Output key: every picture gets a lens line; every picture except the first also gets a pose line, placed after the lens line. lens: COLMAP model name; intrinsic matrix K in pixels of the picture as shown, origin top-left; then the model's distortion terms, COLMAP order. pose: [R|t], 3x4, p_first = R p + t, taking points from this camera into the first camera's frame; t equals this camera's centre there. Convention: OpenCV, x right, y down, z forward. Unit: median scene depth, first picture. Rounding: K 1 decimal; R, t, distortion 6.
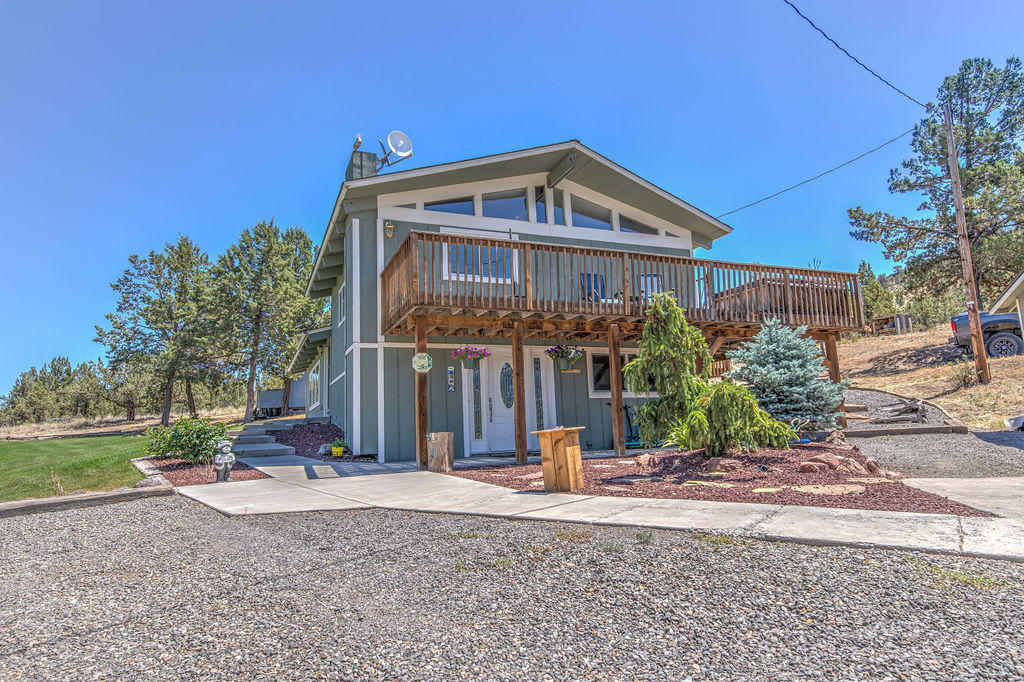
lens RADIAL K [[619.0, 0, 504.2], [0, 619.0, 315.6], [0, 0, 1]] dist [0.006963, 0.002707]
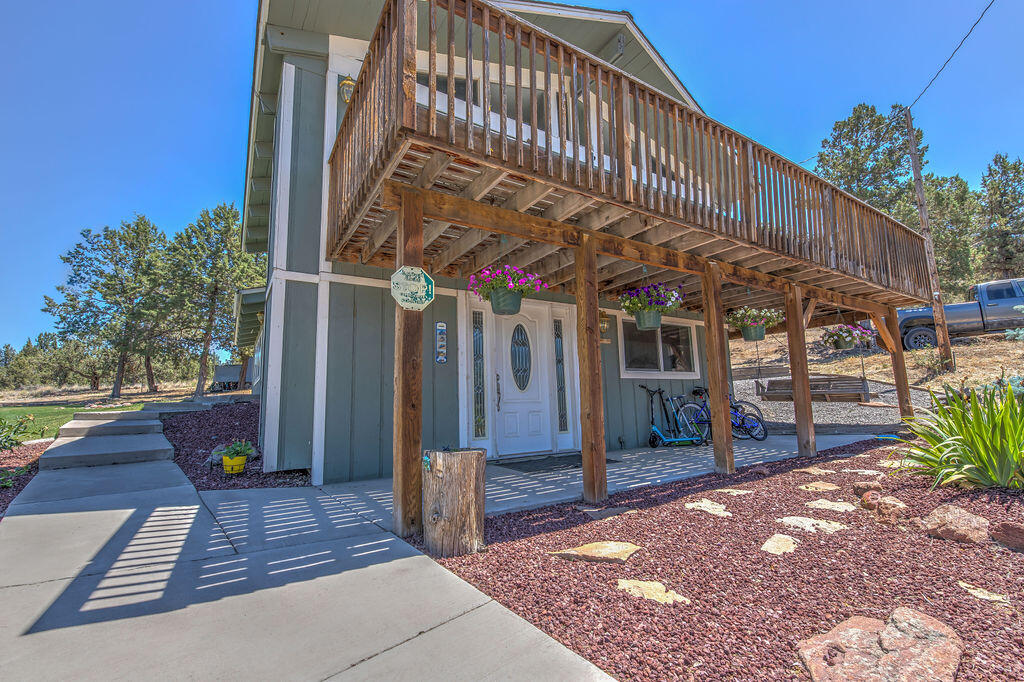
lens RADIAL K [[438.9, 0, 509.6], [0, 438.9, 333.2], [0, 0, 1]] dist [0.001537, -0.008383]
pose [[0.984449, 0.039626, 0.171145, -0.034205], [-0.044502, 0.998703, 0.024747, 0.028550], [-0.169942, -0.031979, 0.984935, 0.198610]]
